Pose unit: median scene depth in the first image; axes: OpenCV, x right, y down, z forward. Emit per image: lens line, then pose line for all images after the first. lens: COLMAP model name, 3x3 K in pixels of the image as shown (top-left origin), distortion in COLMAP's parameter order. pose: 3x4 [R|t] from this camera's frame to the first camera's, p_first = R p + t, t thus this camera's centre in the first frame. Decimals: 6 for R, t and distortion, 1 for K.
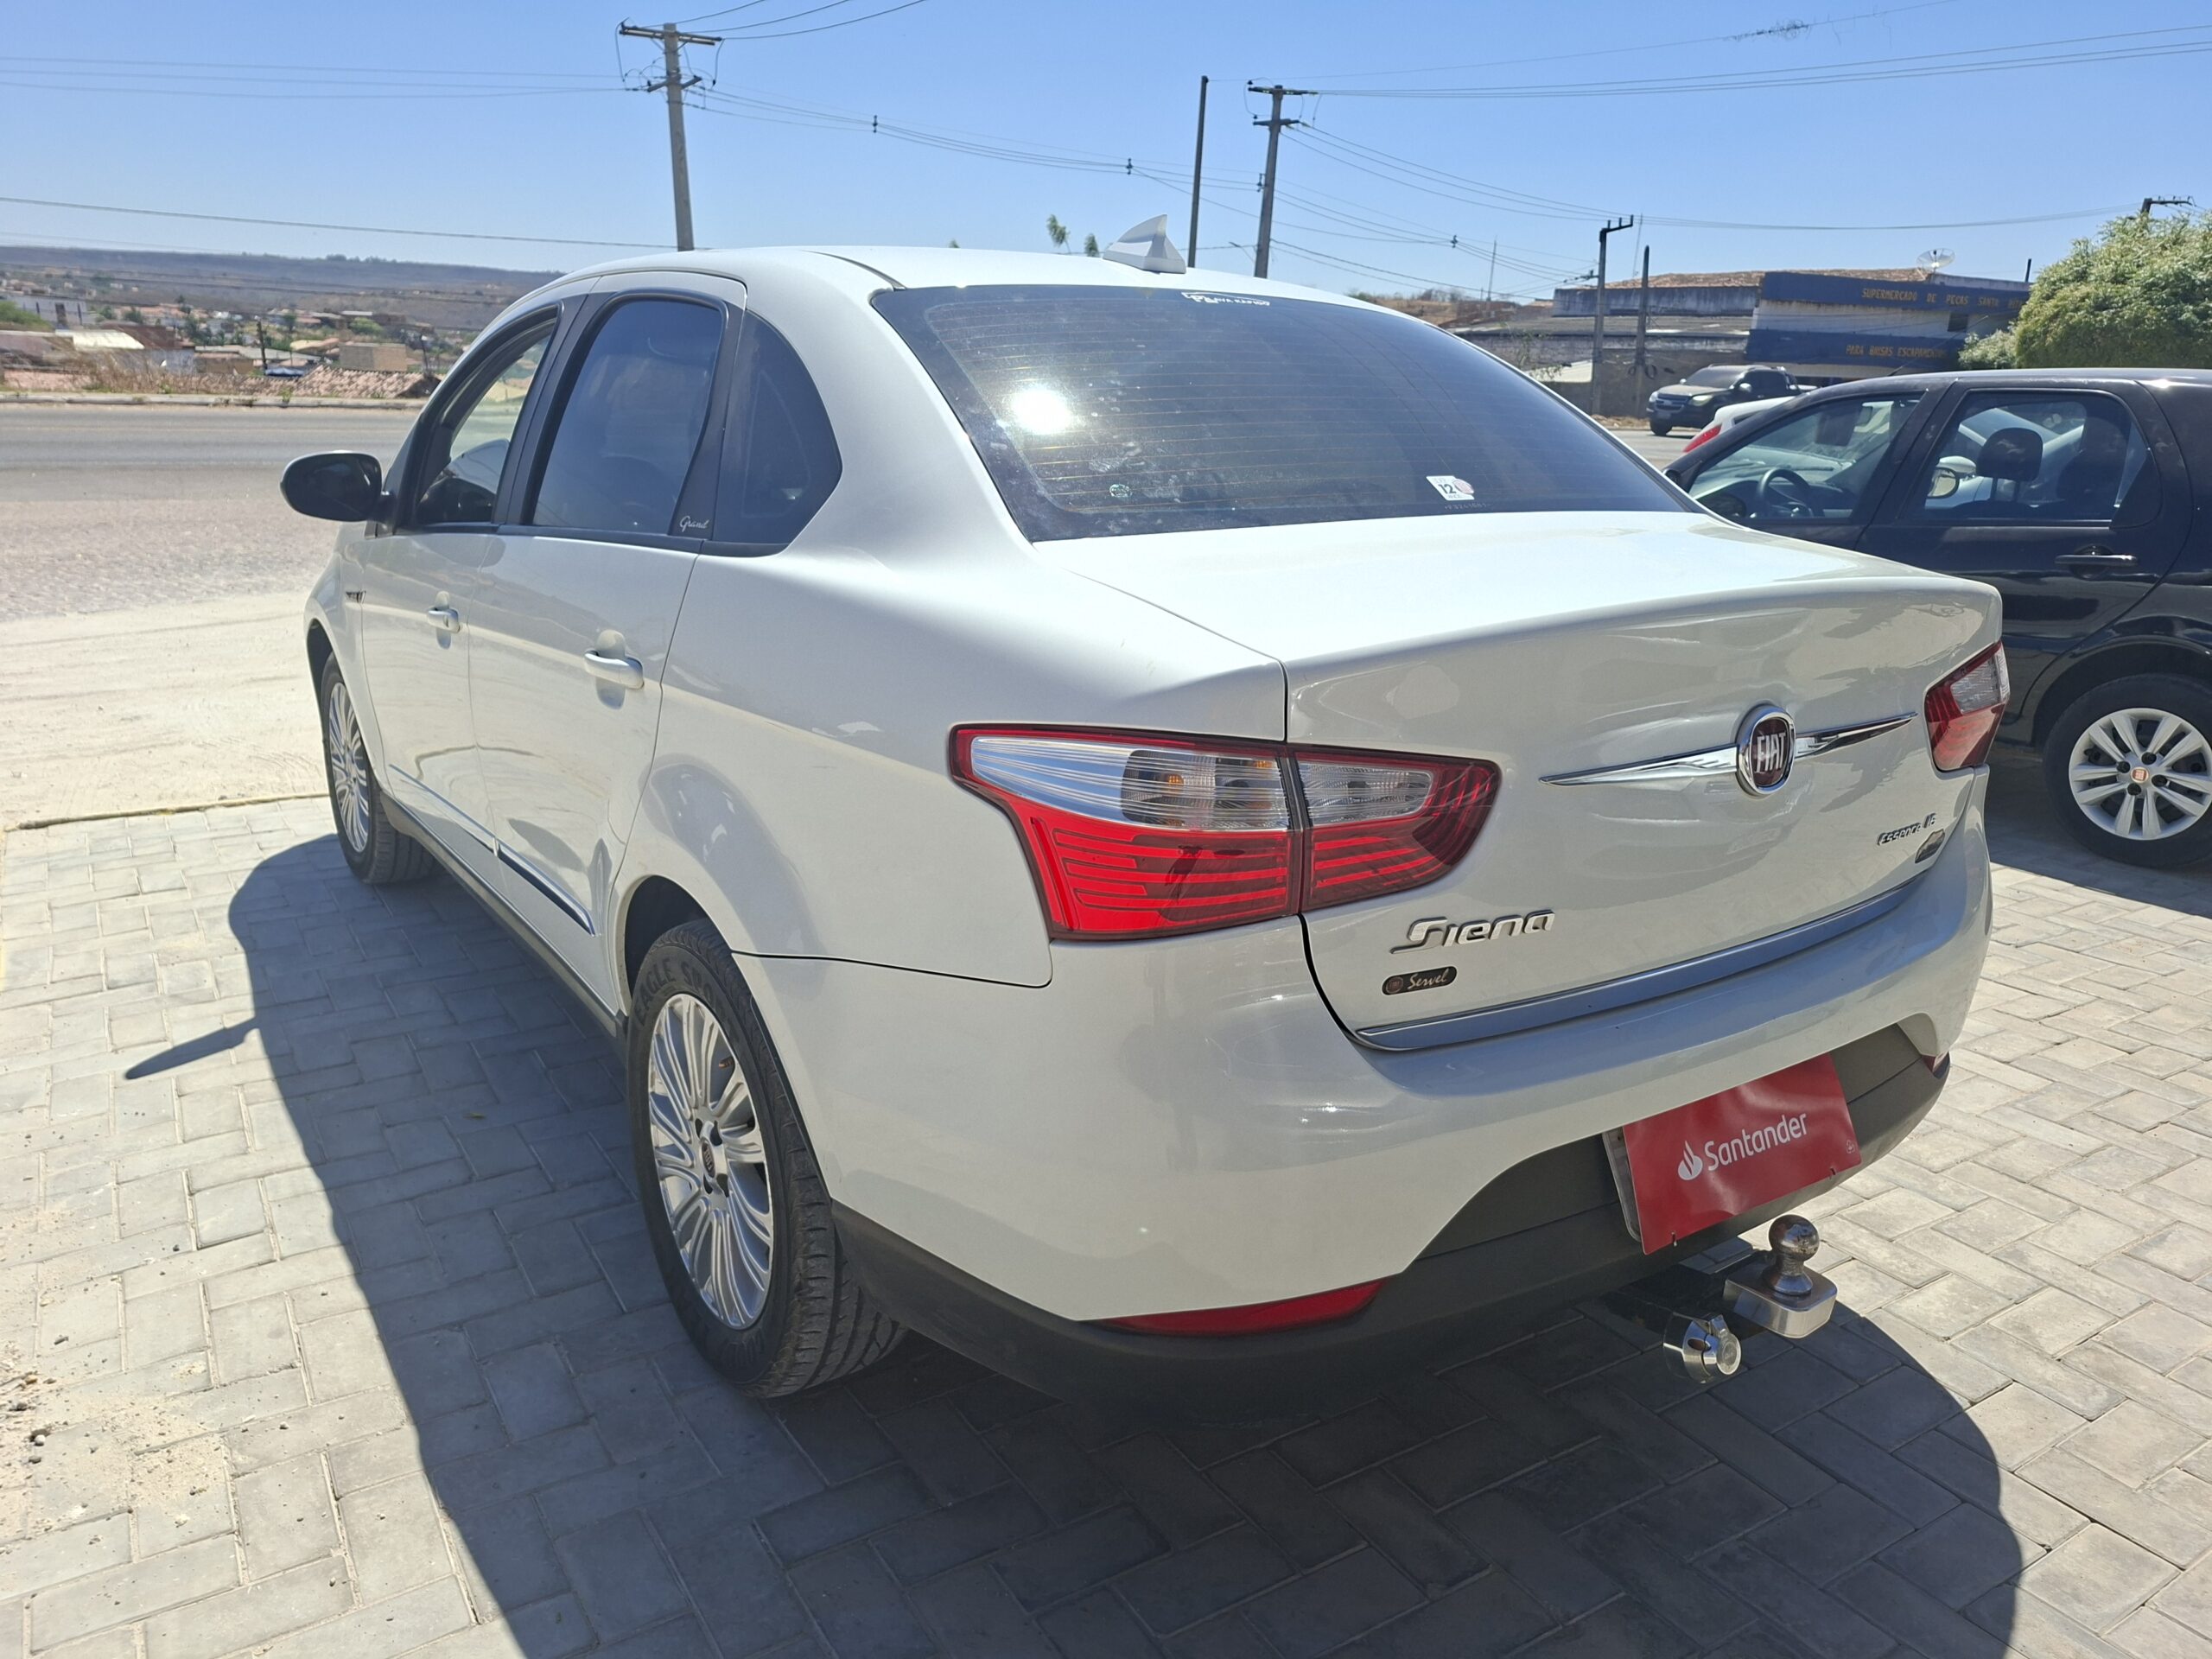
lens RADIAL K [[1538.8, 0, 1082.1], [0, 1538.8, 834.5], [0, 0, 1]] dist [0.060001, -0.058619]
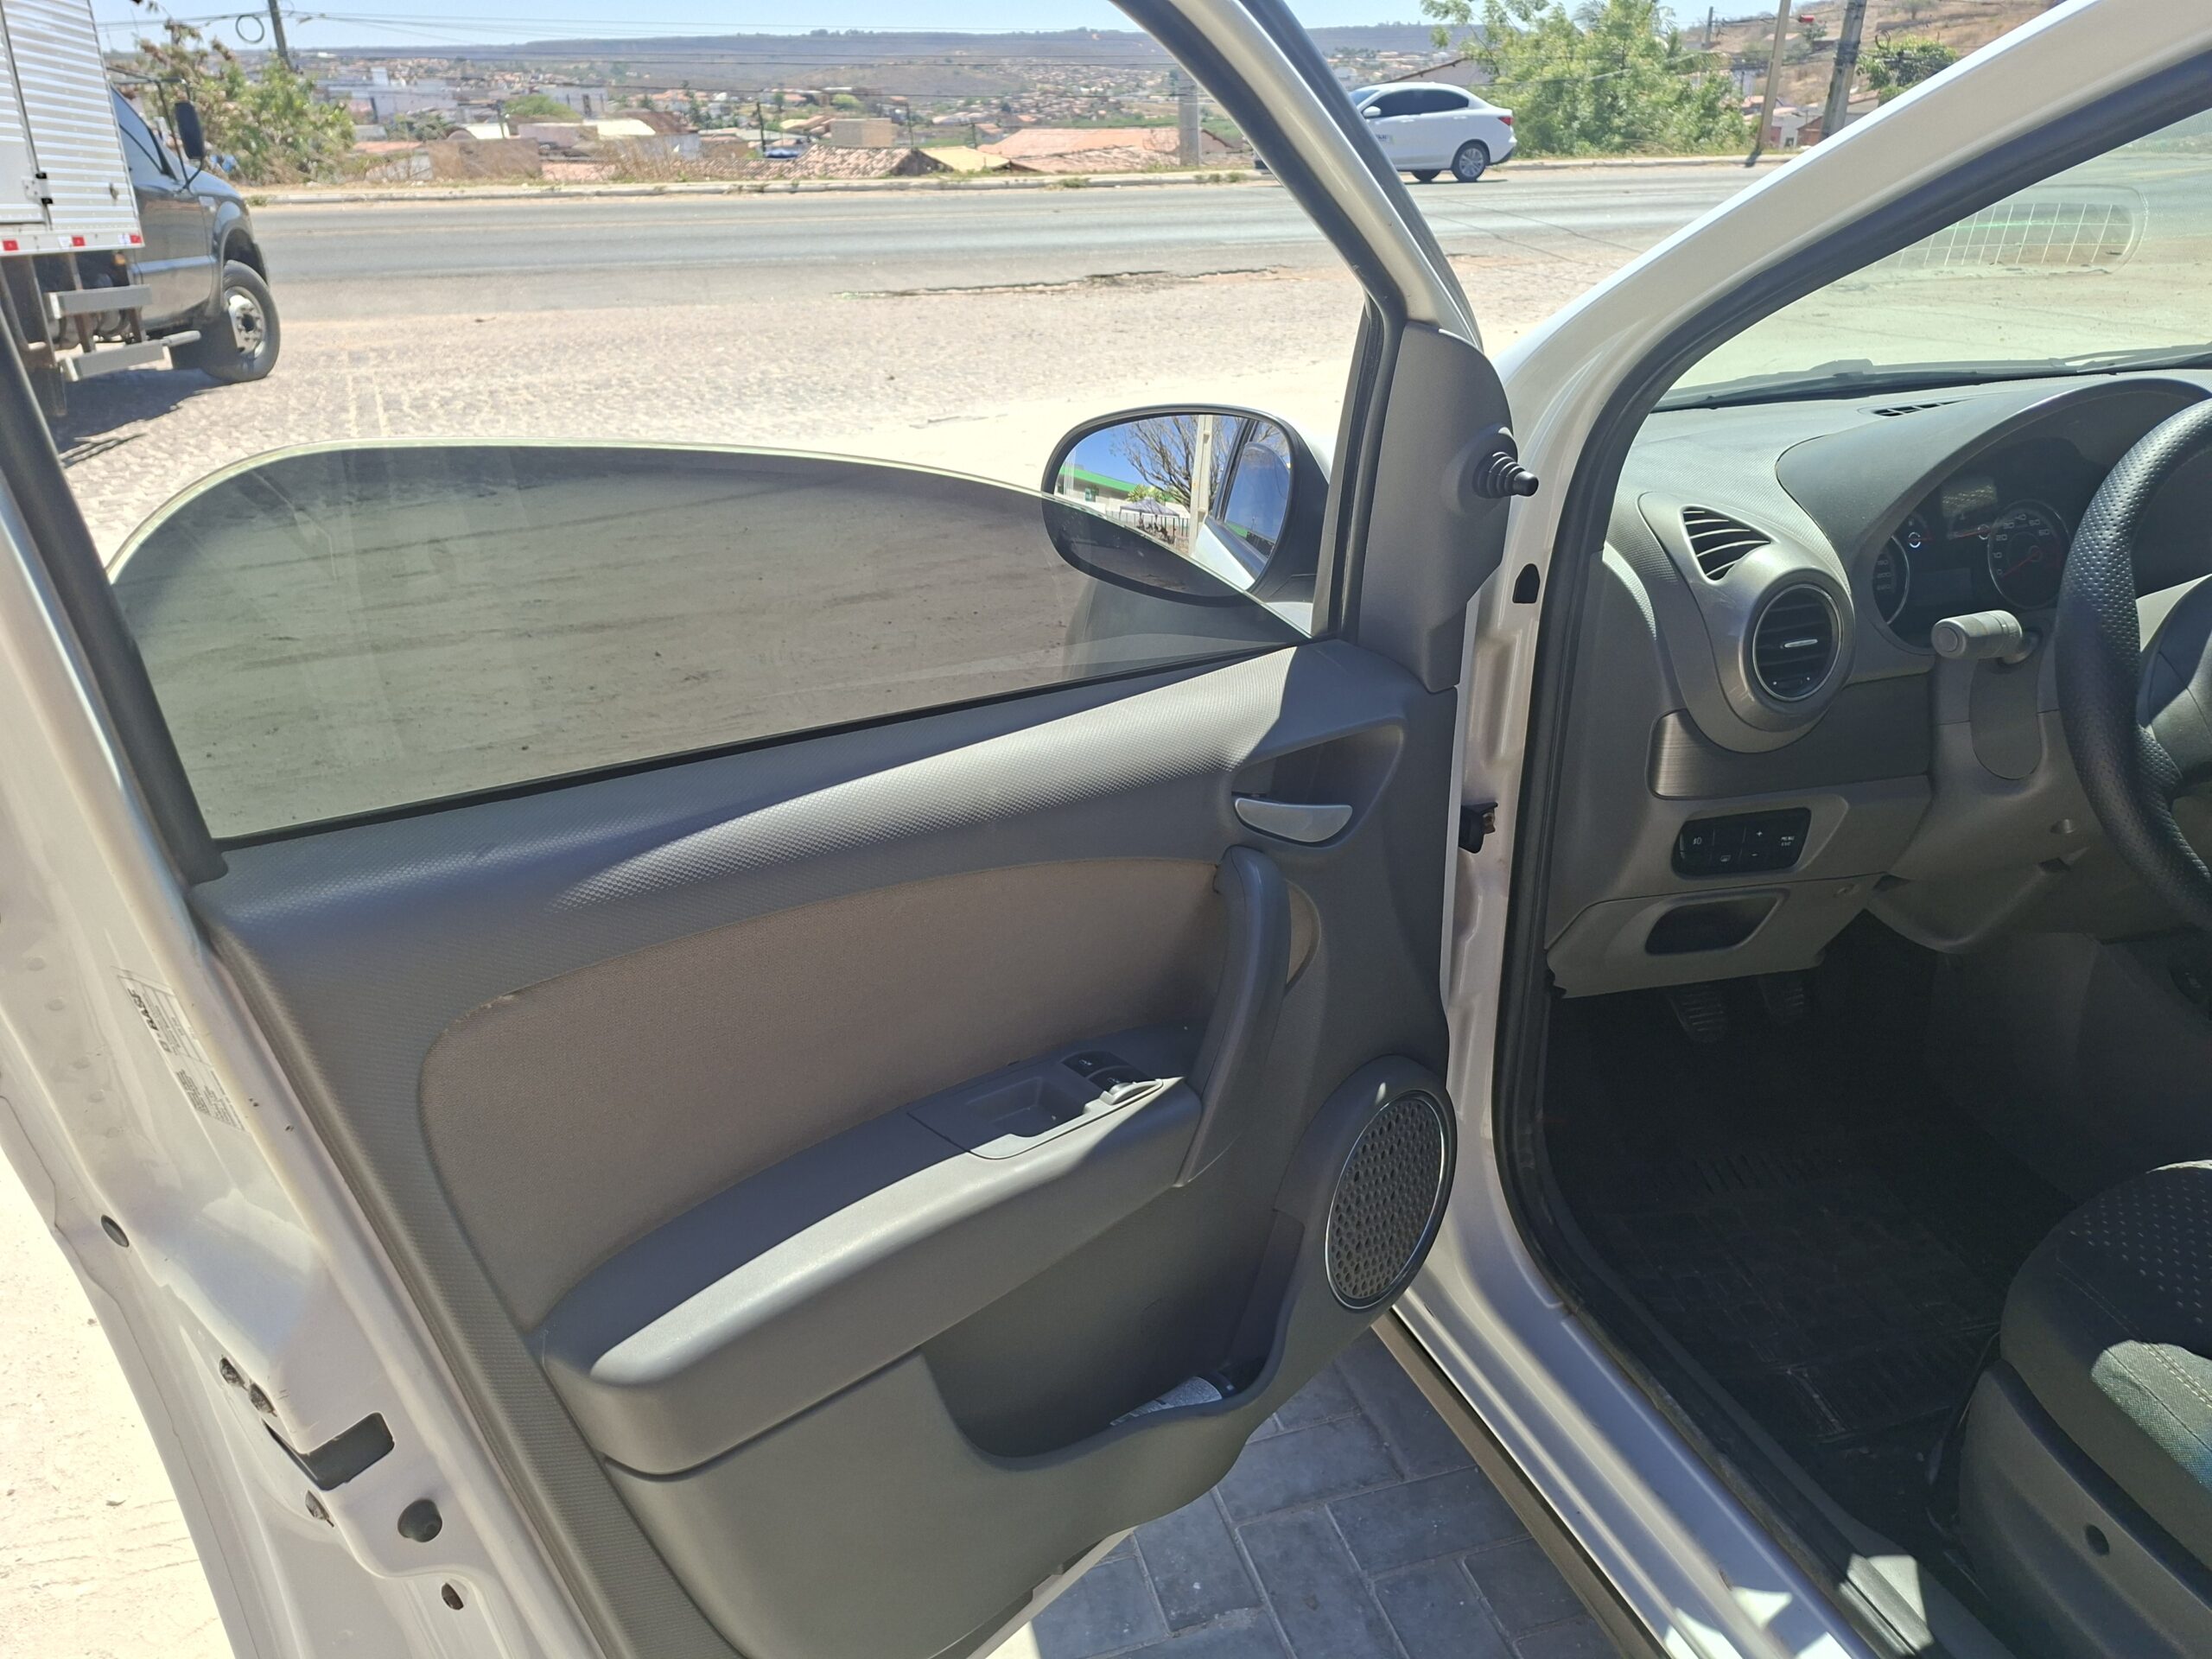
lens RADIAL K [[1538.8, 0, 1072.5], [0, 1538.8, 822.1], [0, 0, 1]] dist [0.060001, -0.058619]
pose [[0.960122, 0.072021, -0.270147, -0.059697], [-0.035682, 0.989915, 0.137095, -0.026894], [0.277296, -0.121989, 0.953009, 0.087886]]
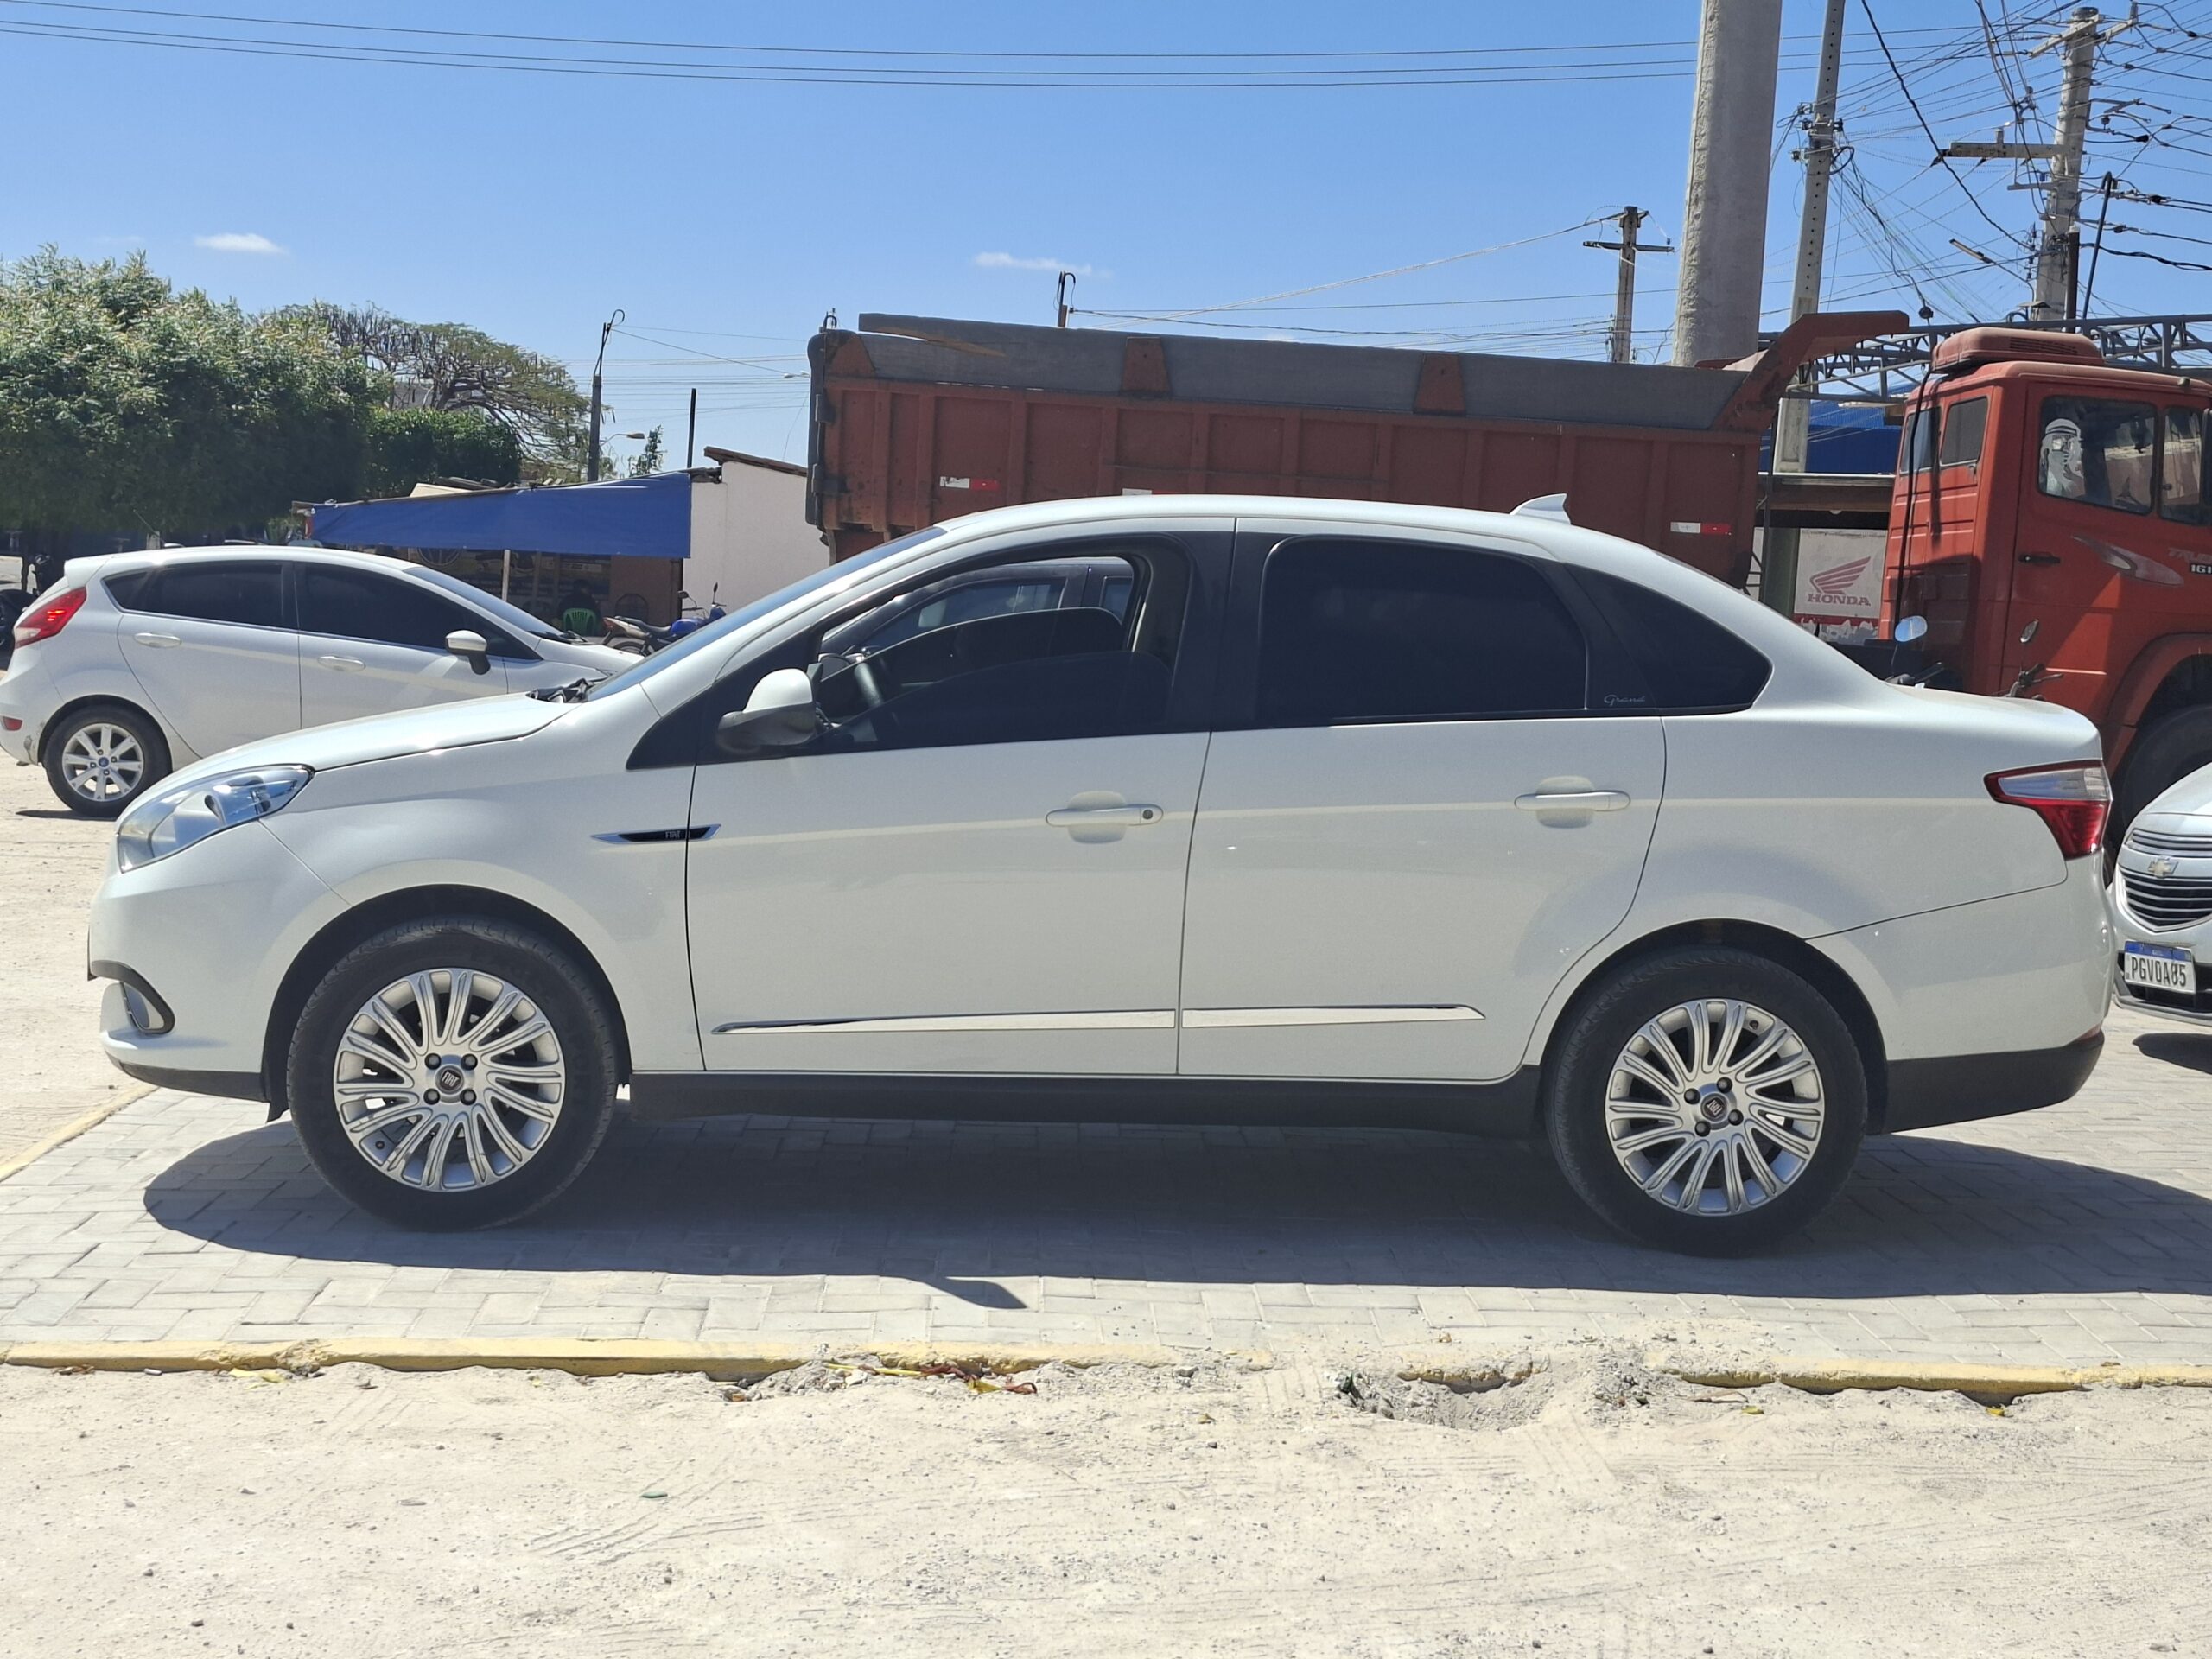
lens RADIAL K [[3062.9, 0, 1100.6], [0, 3062.9, 837.1], [0, 0, 1]] dist [0.109348, 0.000000]
pose [[0.515227, -0.073381, 0.853907, -0.255099], [0.215627, 0.975378, -0.046285, -0.003178], [-0.829486, 0.207972, 0.518364, -0.009729]]
